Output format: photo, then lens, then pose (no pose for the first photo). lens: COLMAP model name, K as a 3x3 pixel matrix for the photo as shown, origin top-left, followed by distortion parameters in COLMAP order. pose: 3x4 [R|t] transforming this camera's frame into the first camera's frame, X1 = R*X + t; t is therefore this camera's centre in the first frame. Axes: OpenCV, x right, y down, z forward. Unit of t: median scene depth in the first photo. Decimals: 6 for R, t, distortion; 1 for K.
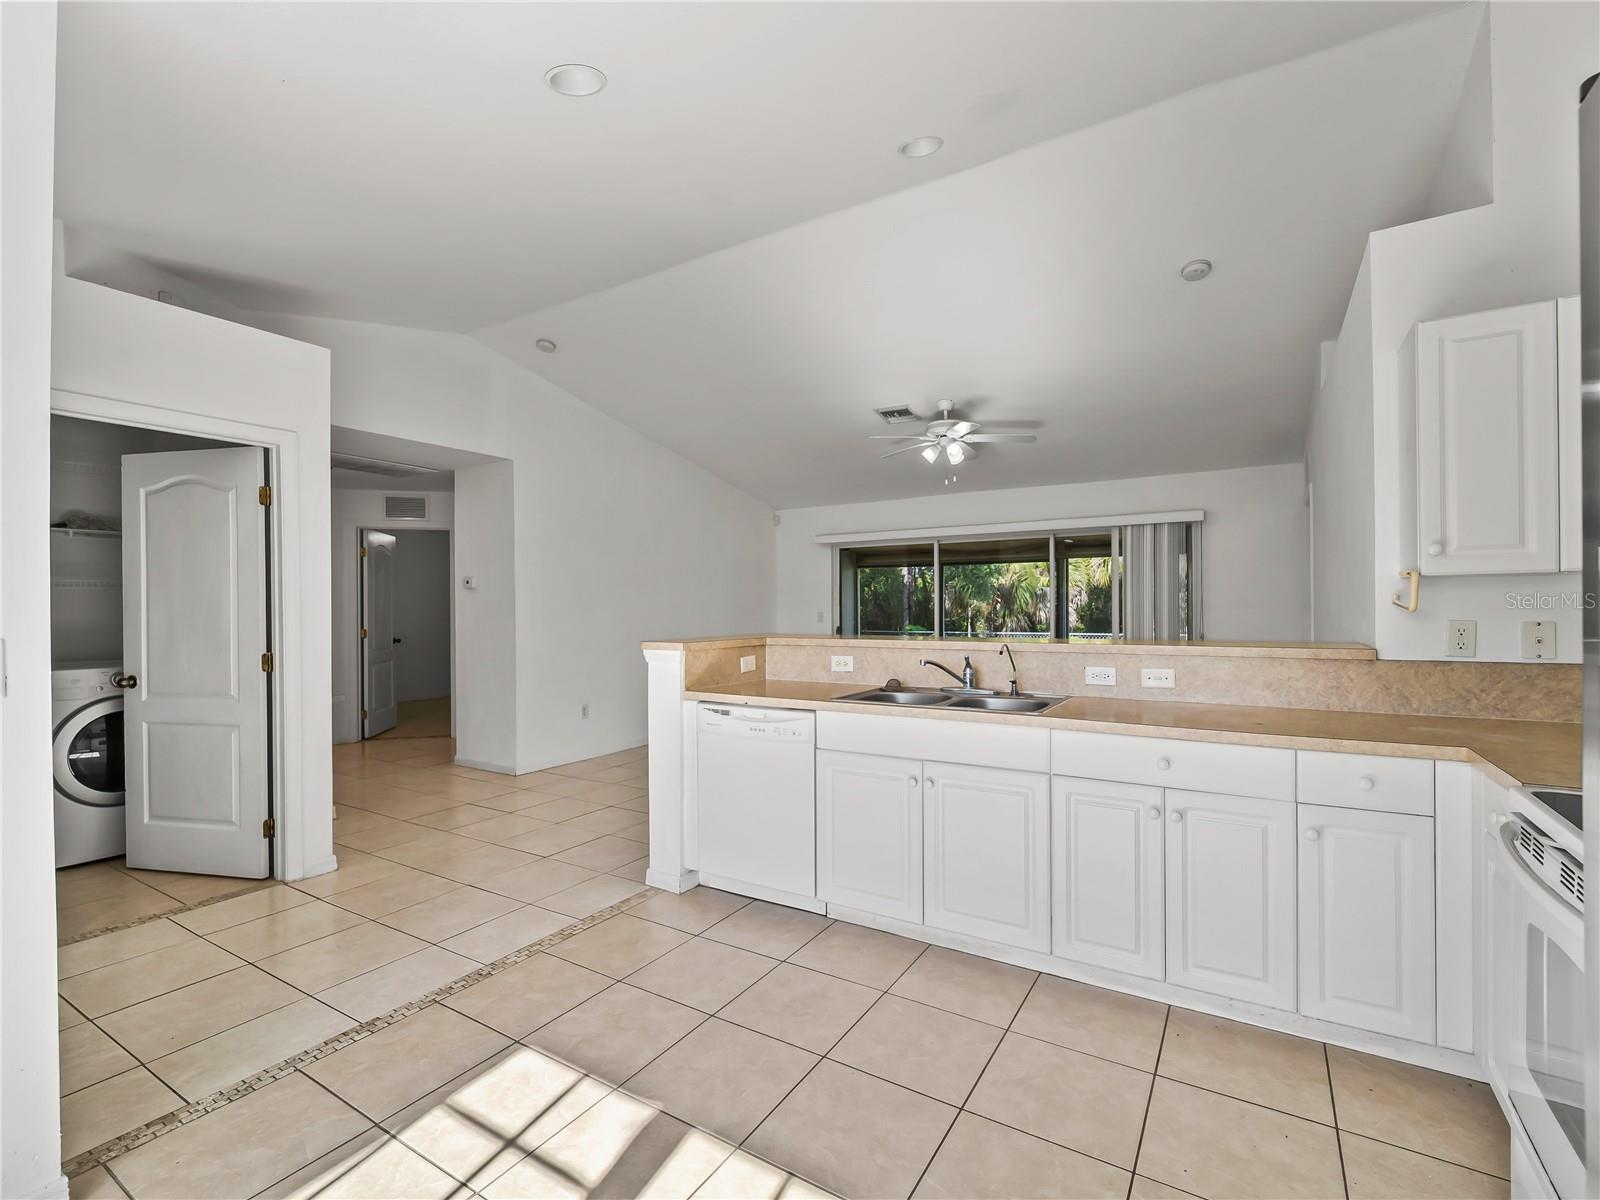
lens RADIAL K [[732.3, 0, 805.0], [0, 732.3, 606.4], [0, 0, 1]] dist [-0.000723, -0.001352]
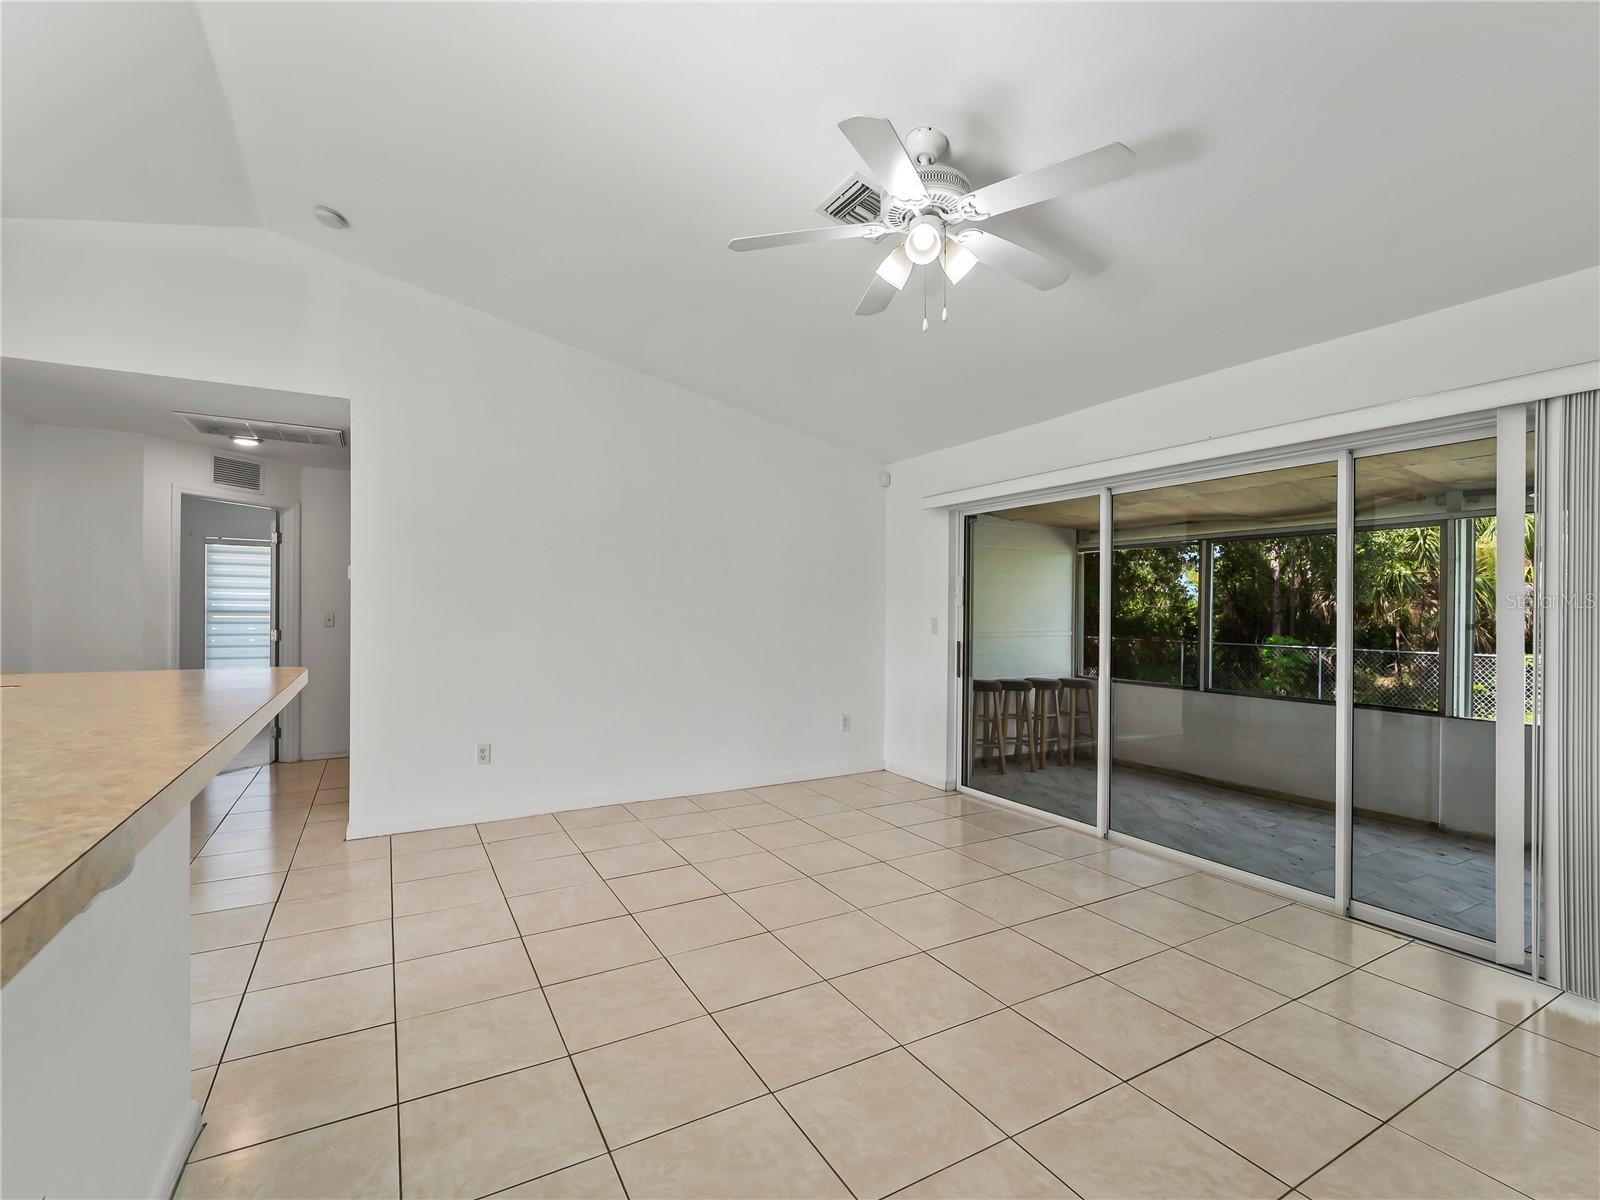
lens RADIAL K [[732.3, 0, 815.9], [0, 732.3, 609.4], [0, 0, 1]] dist [-0.000723, -0.001352]
pose [[0.877689, 0.006105, -0.479191, 0.235121], [-0.005925, 0.999981, 0.001889, 0.000562], [0.479194, 0.001181, 0.877708, 0.395607]]
